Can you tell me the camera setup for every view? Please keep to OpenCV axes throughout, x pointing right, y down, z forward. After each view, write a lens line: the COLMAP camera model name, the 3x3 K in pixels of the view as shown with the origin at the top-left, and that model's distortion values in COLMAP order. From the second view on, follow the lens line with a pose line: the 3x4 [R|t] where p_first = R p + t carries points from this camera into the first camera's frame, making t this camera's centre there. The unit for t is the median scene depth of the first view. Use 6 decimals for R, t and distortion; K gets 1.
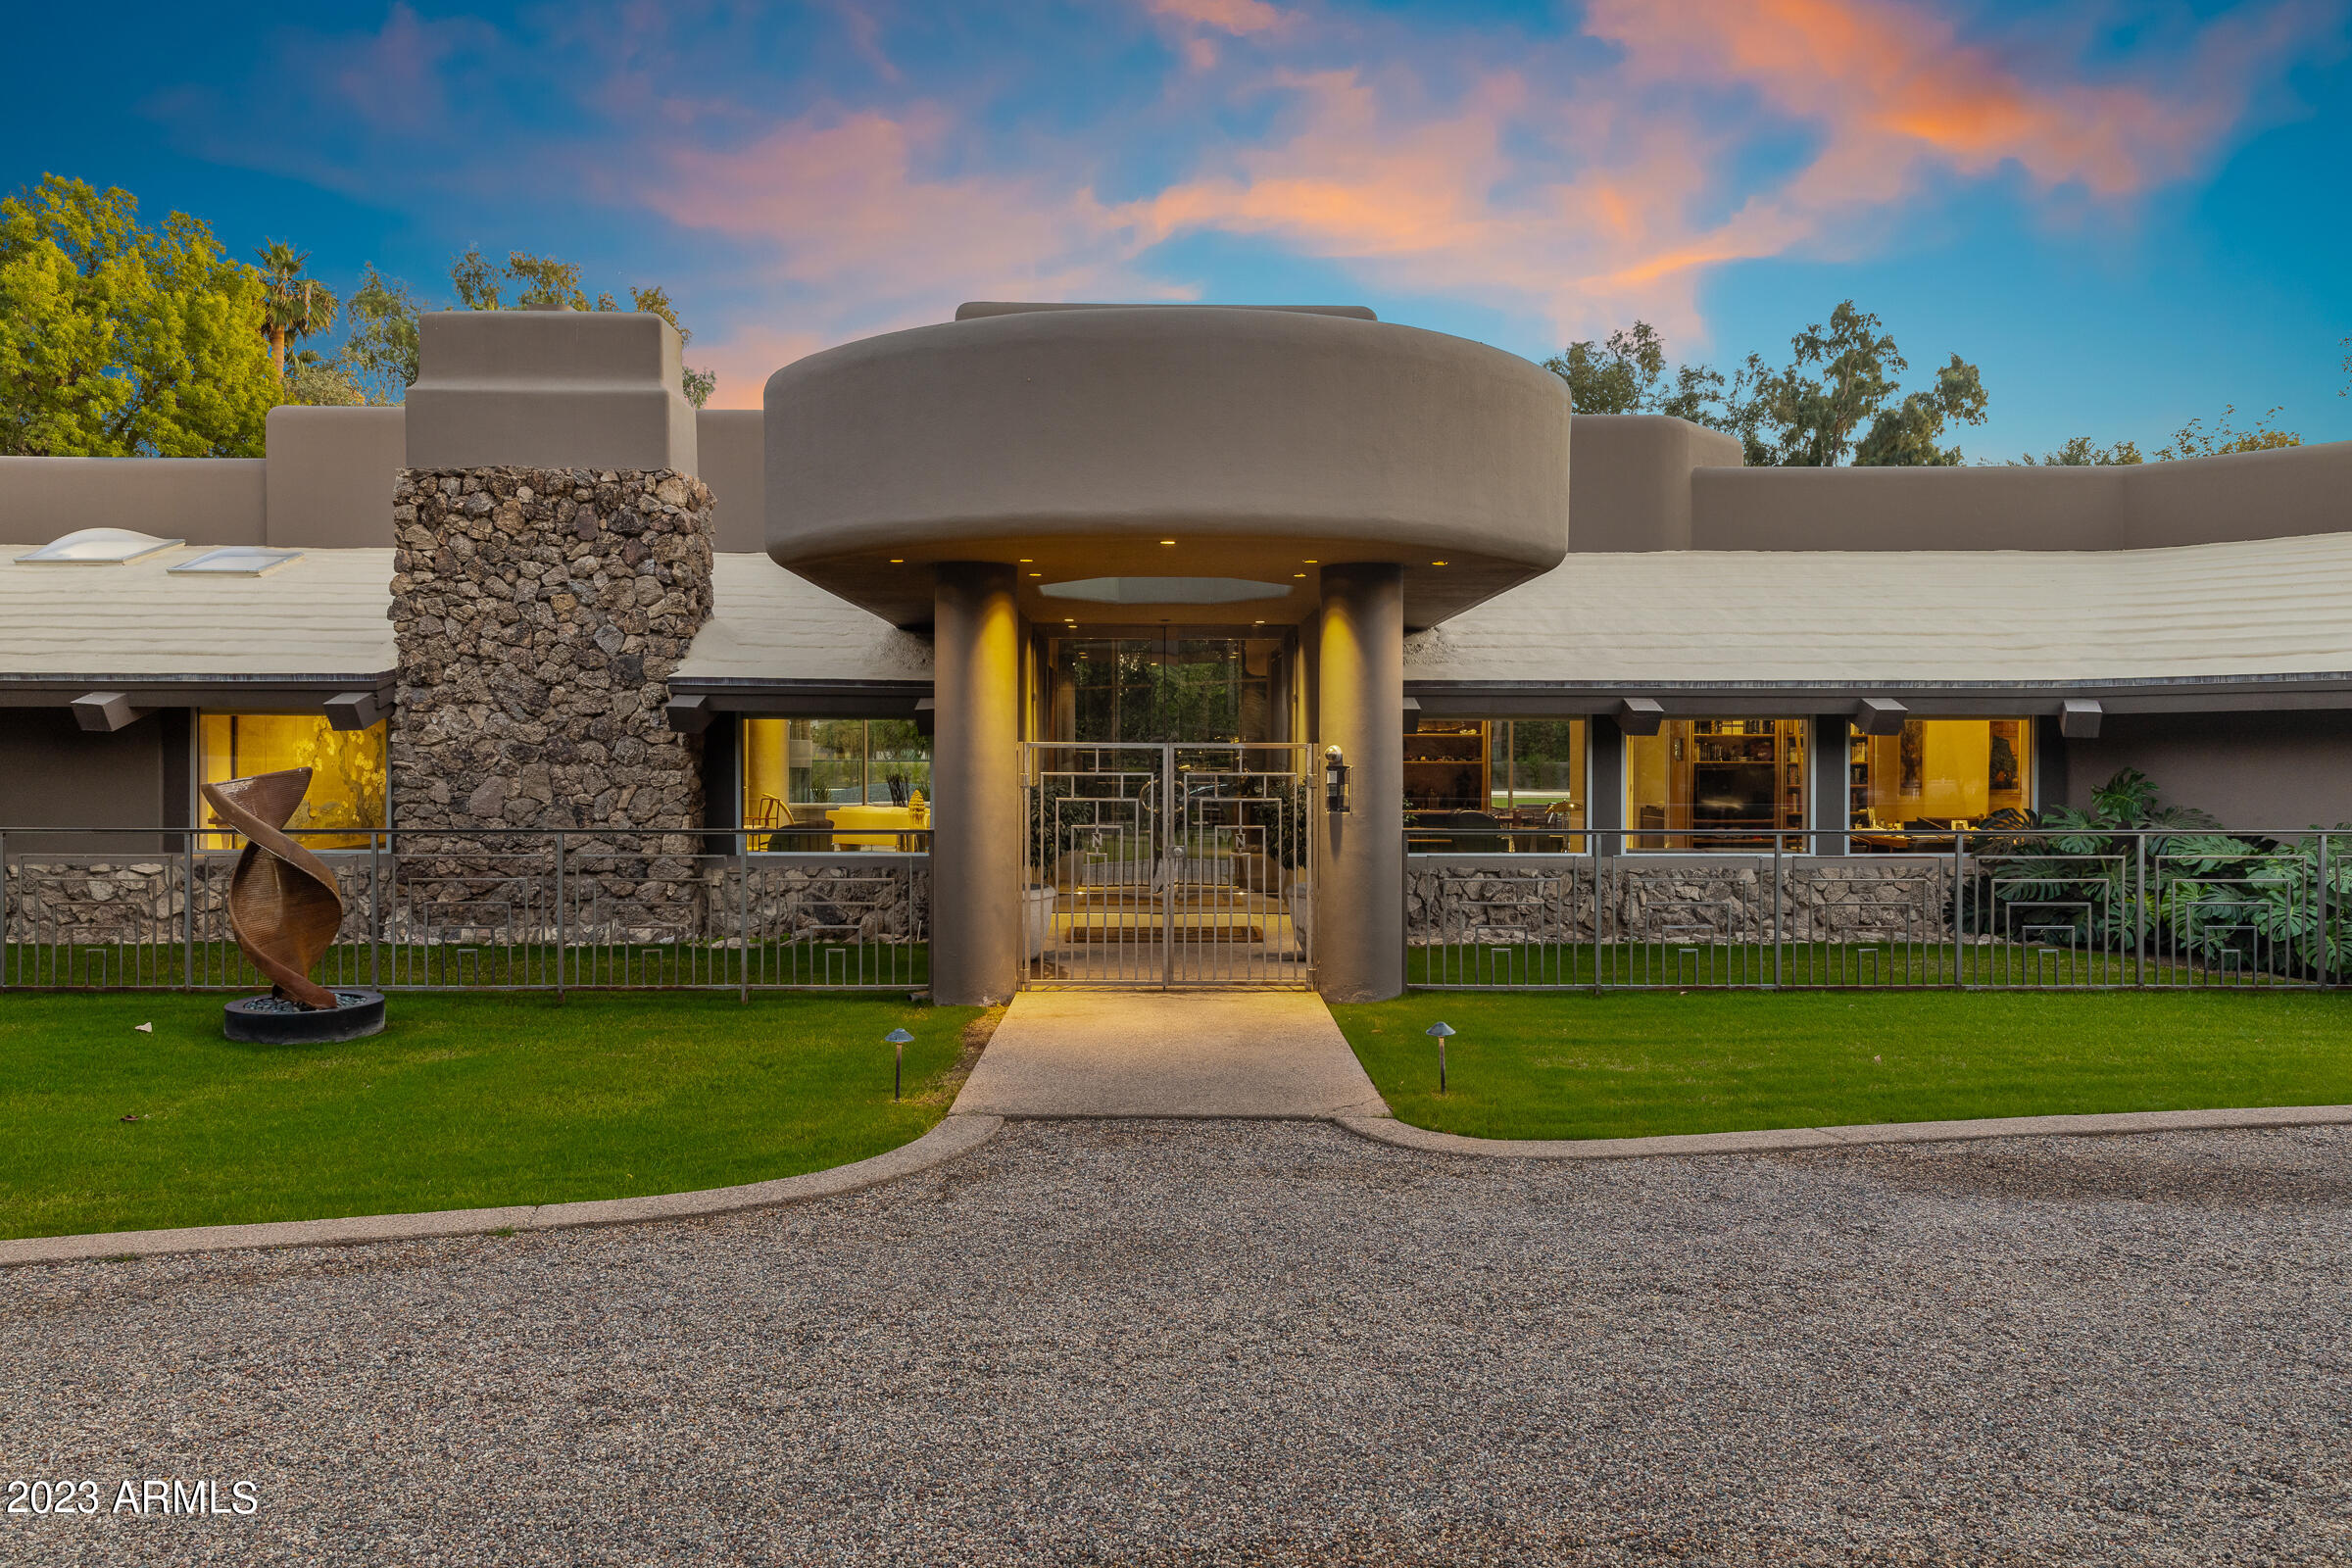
lens RADIAL K [[1612.6, 0, 1151.0], [0, 1612.6, 768.8], [0, 0, 1]] dist [0.017342, -0.009499]
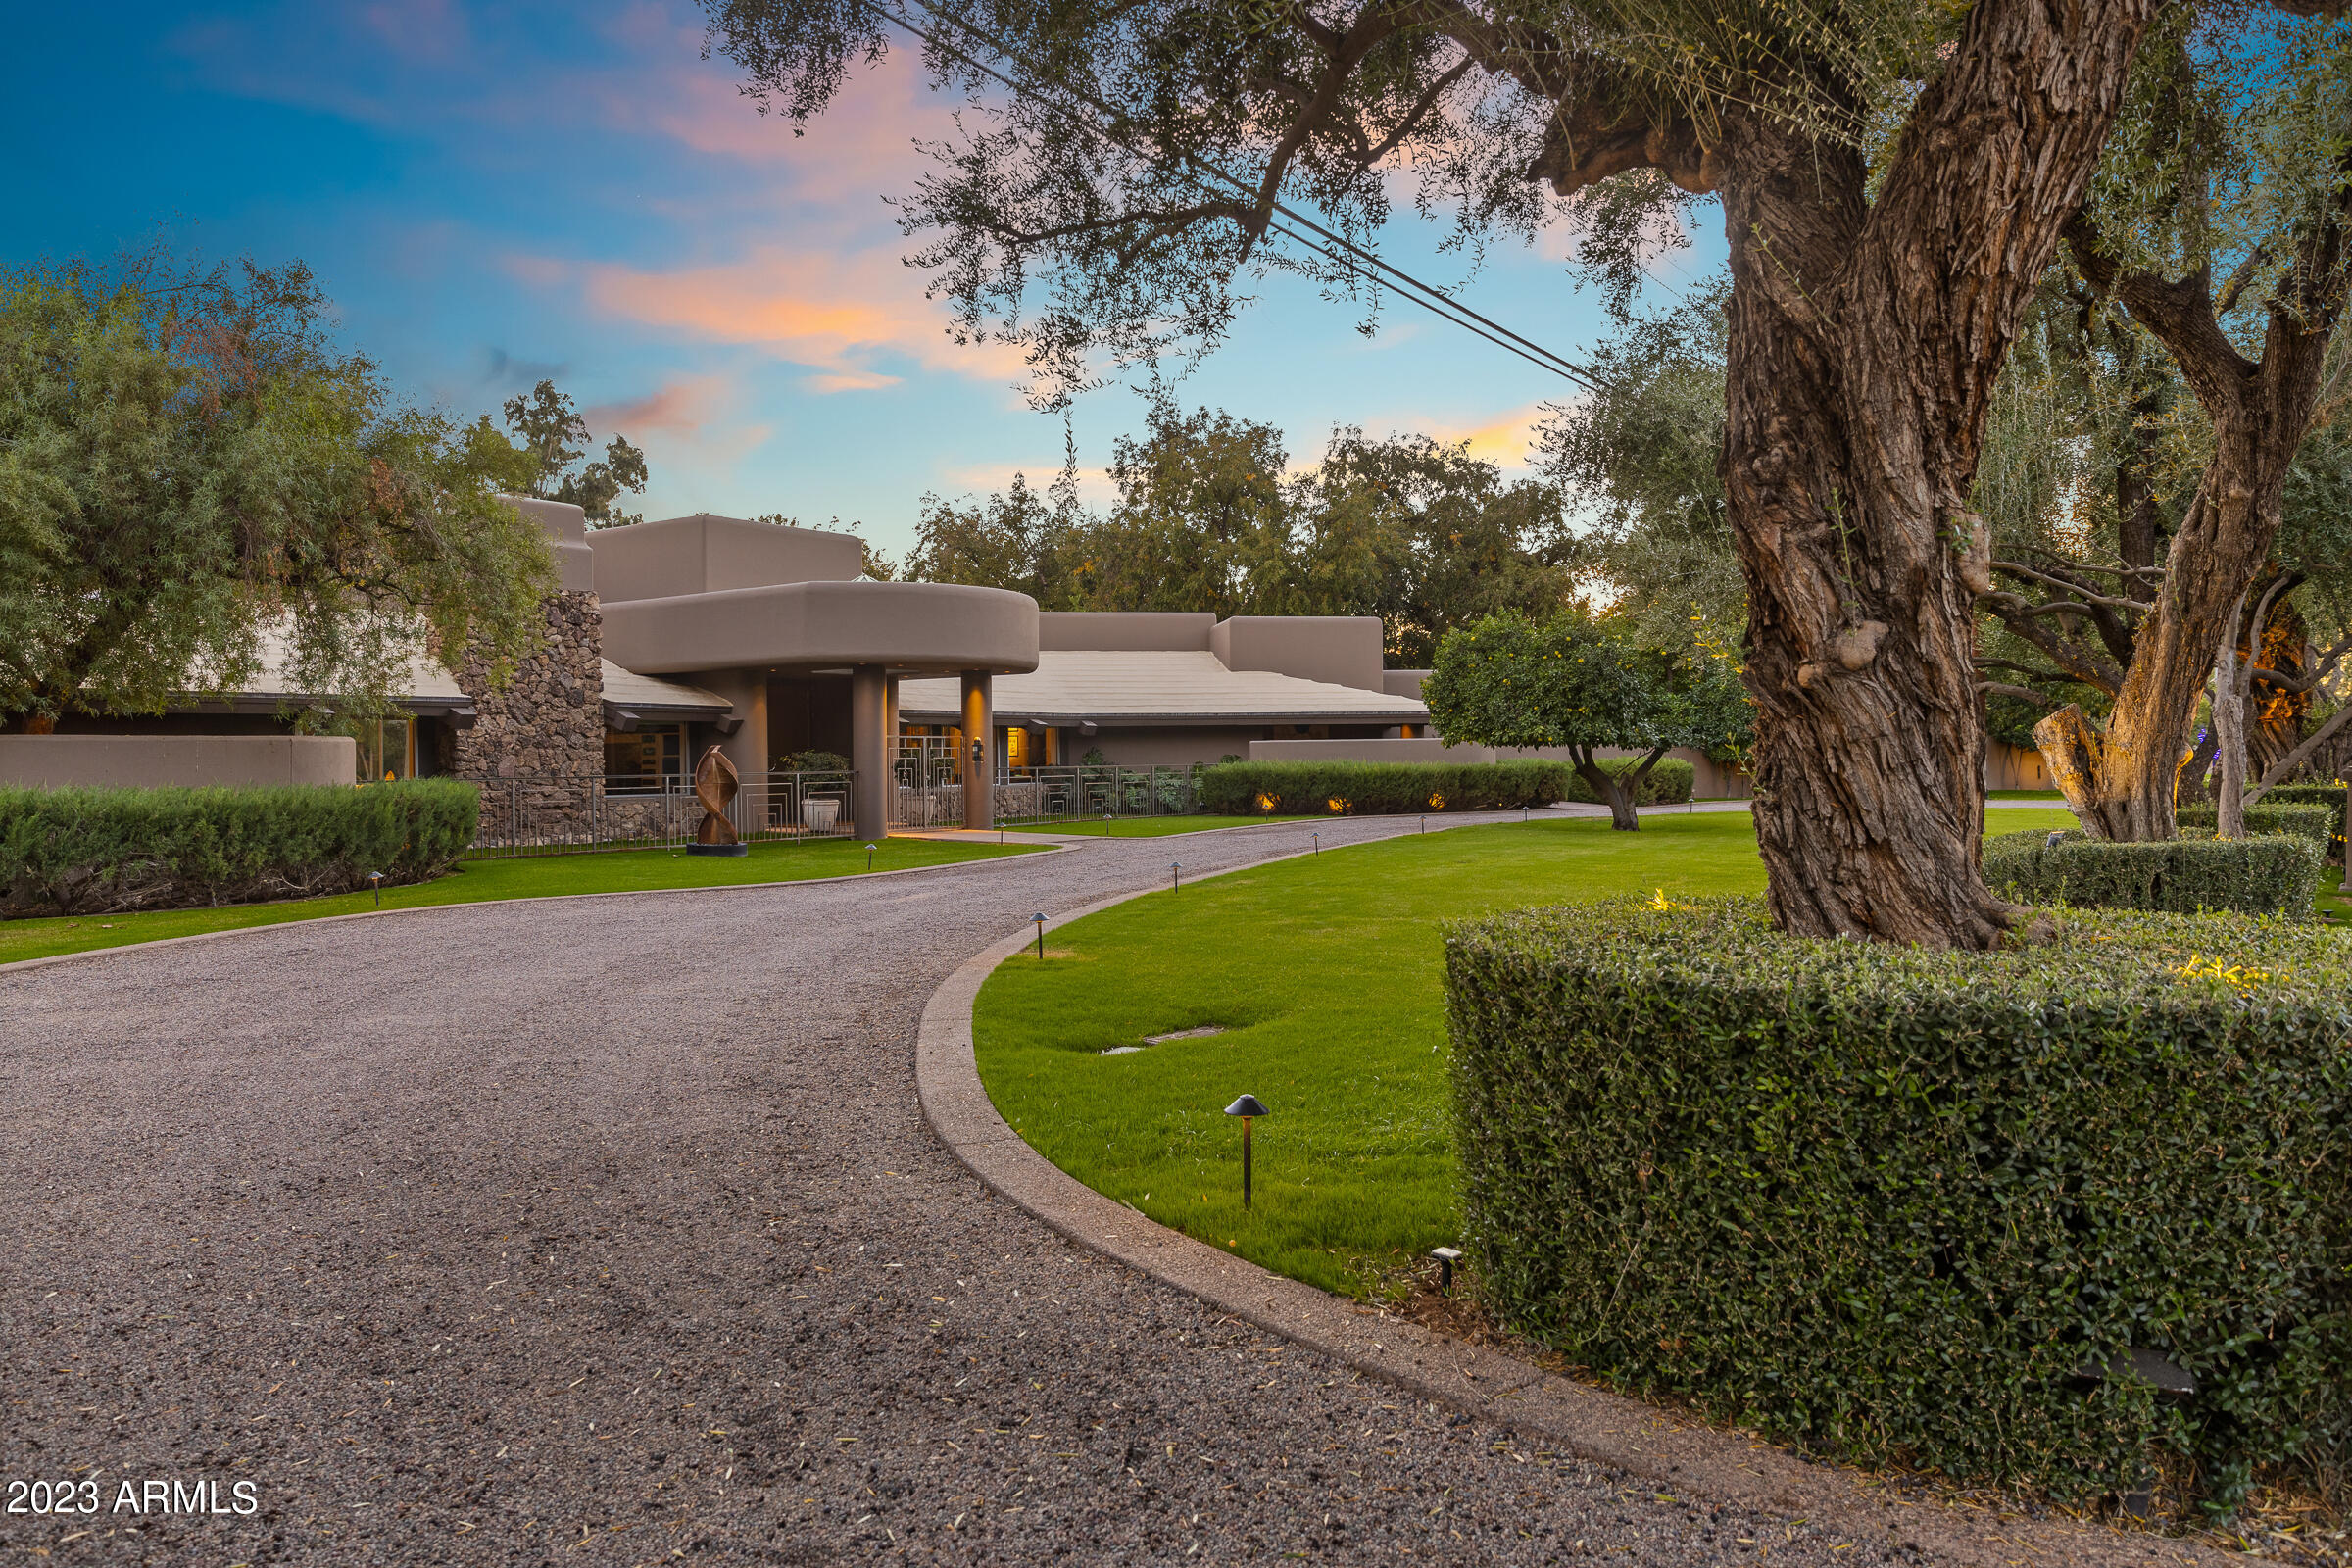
lens RADIAL K [[1612.6, 0, 1187.1], [0, 1612.6, 766.2], [0, 0, 1]] dist [0.017342, -0.009499]
pose [[0.602769, -0.015089, 0.797773, -1.385112], [0.015284, 0.999856, 0.007363, 0.015210], [-0.797769, 0.007755, 0.602913, -0.680368]]
